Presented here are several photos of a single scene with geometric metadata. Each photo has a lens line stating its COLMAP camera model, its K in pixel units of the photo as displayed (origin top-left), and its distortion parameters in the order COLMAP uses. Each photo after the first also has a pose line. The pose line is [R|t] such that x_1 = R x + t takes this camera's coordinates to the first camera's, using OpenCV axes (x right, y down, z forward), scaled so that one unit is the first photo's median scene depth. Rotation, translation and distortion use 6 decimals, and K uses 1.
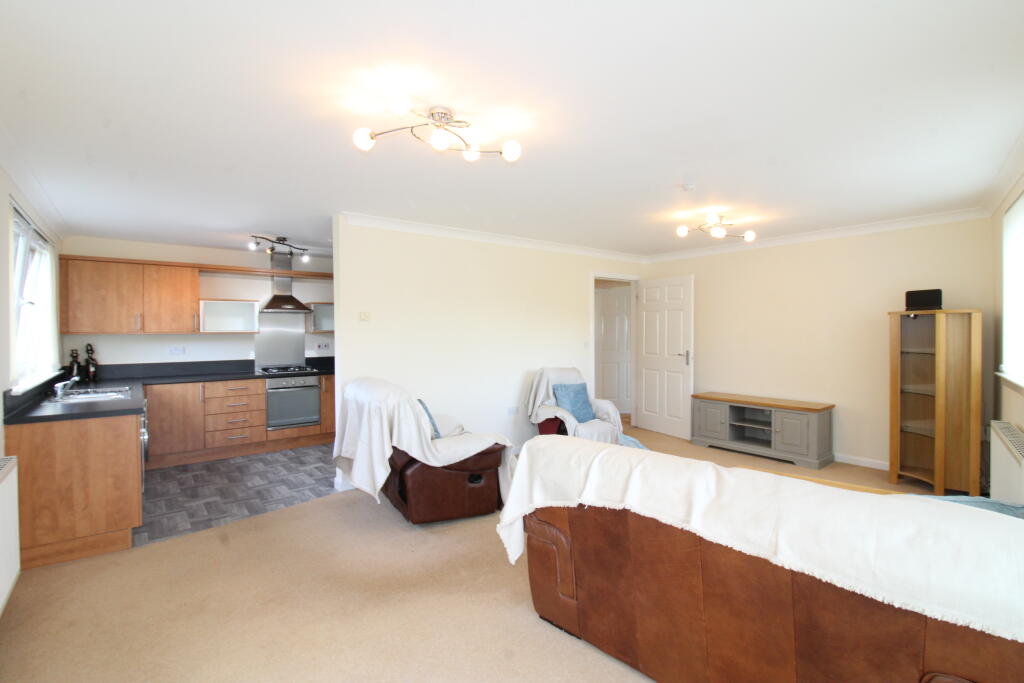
lens RADIAL K [[476.7, 0, 500.4], [0, 476.7, 333.9], [0, 0, 1]] dist [-0.011399, -0.000048]
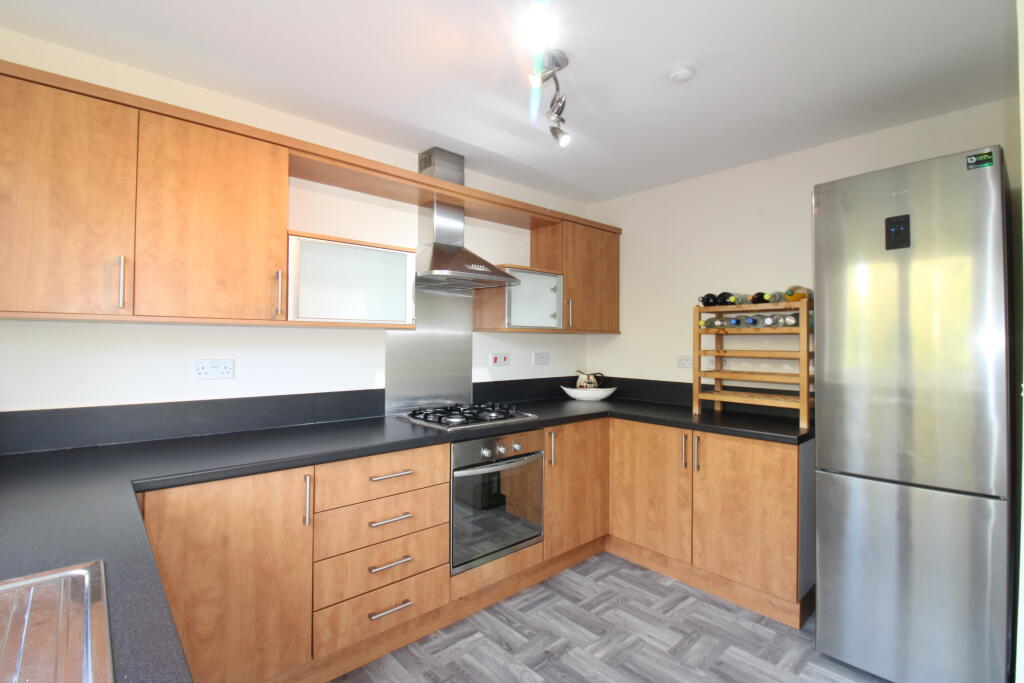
lens RADIAL K [[476.7, 0, 500.4], [0, 476.7, 333.9], [0, 0, 1]] dist [-0.011399, -0.000048]
pose [[0.997316, 0.017279, 0.071154, -0.513393], [-0.015914, 0.999679, -0.019710, 0.011944], [-0.071472, 0.018525, 0.997271, 0.643201]]
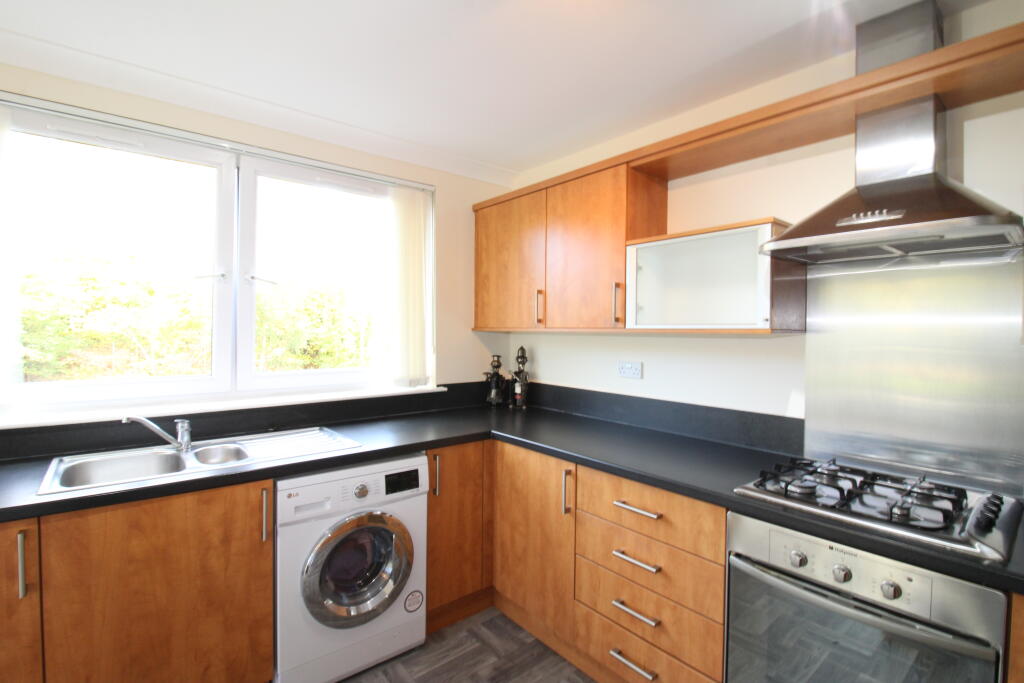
lens RADIAL K [[476.7, 0, 500.4], [0, 476.7, 333.9], [0, 0, 1]] dist [-0.011399, -0.000048]
pose [[0.030933, 0.013682, -0.999428, -0.256448], [-0.013990, 0.999814, 0.013255, -0.002973], [0.999424, 0.013572, 0.031119, 0.922474]]
